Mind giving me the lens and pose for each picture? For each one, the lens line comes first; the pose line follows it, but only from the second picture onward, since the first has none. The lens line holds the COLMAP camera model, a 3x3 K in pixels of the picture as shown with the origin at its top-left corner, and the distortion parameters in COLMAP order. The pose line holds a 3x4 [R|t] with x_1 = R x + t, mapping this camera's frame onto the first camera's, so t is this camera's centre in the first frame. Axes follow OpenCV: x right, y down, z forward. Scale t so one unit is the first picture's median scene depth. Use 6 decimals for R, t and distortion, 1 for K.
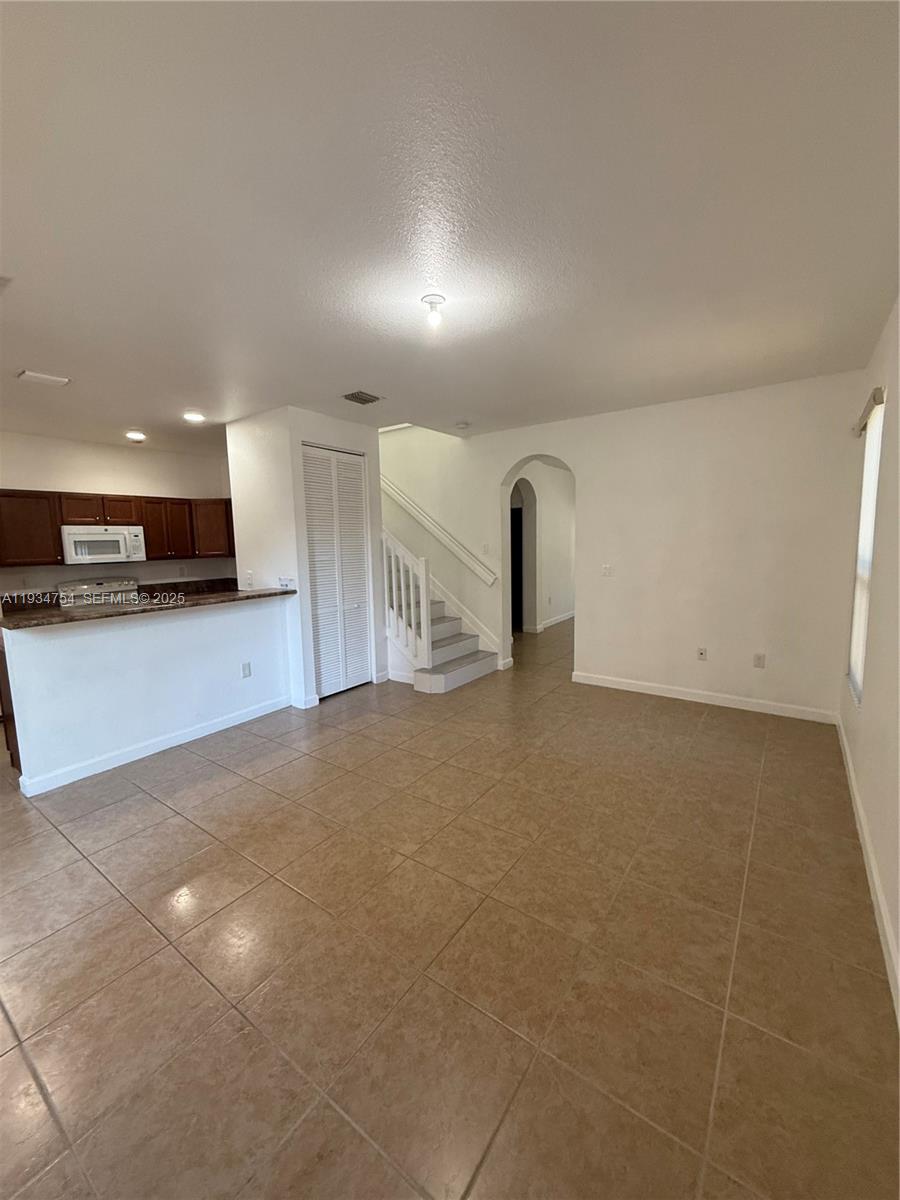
lens RADIAL K [[479.1, 0, 448.3], [0, 479.1, 600.2], [0, 0, 1]] dist [-0.000776, -0.000344]
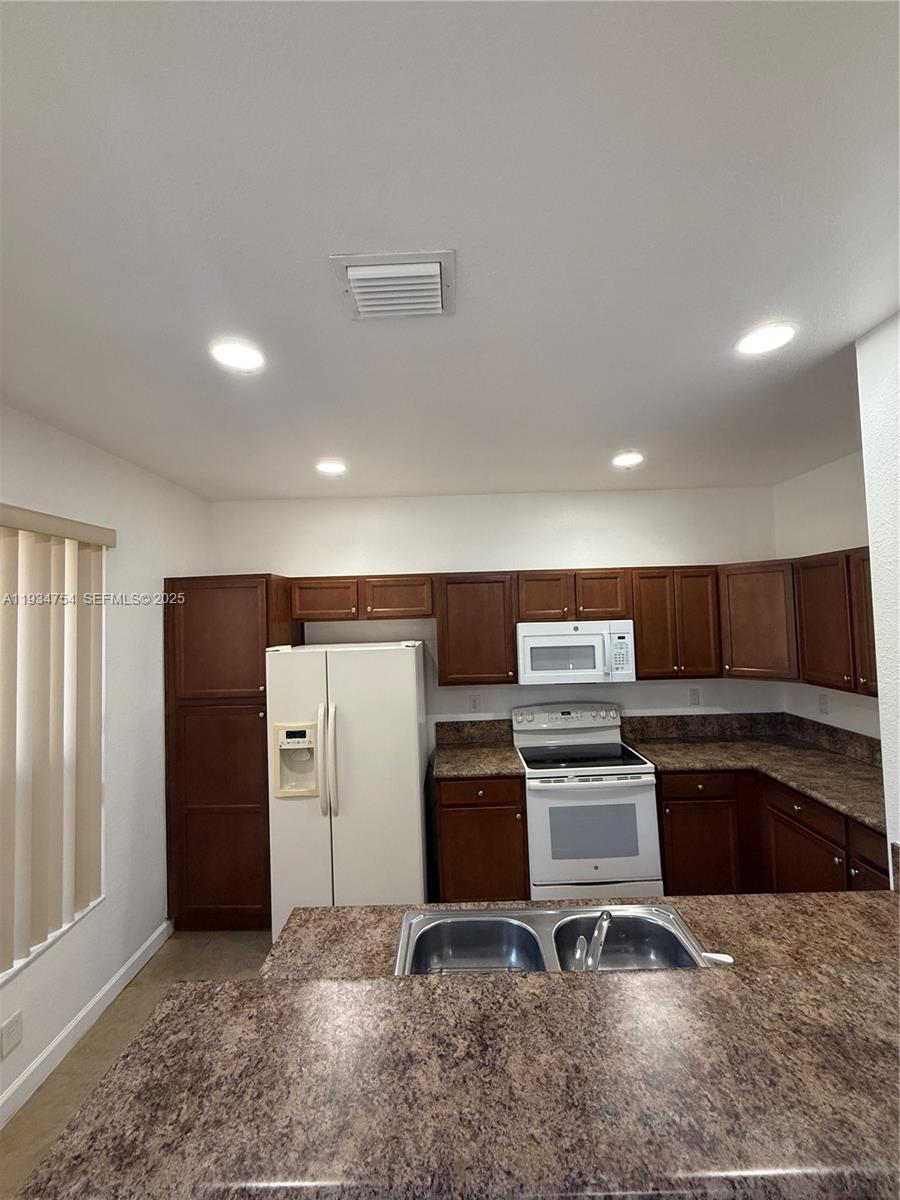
lens RADIAL K [[479.1, 0, 445.1], [0, 479.1, 599.7], [0, 0, 1]] dist [-0.000776, -0.000344]
pose [[0.578549, -0.032190, -0.815012, -0.315795], [-0.089268, 0.990720, -0.102497, -0.103709], [0.810748, 0.132054, 0.570307, 0.512286]]
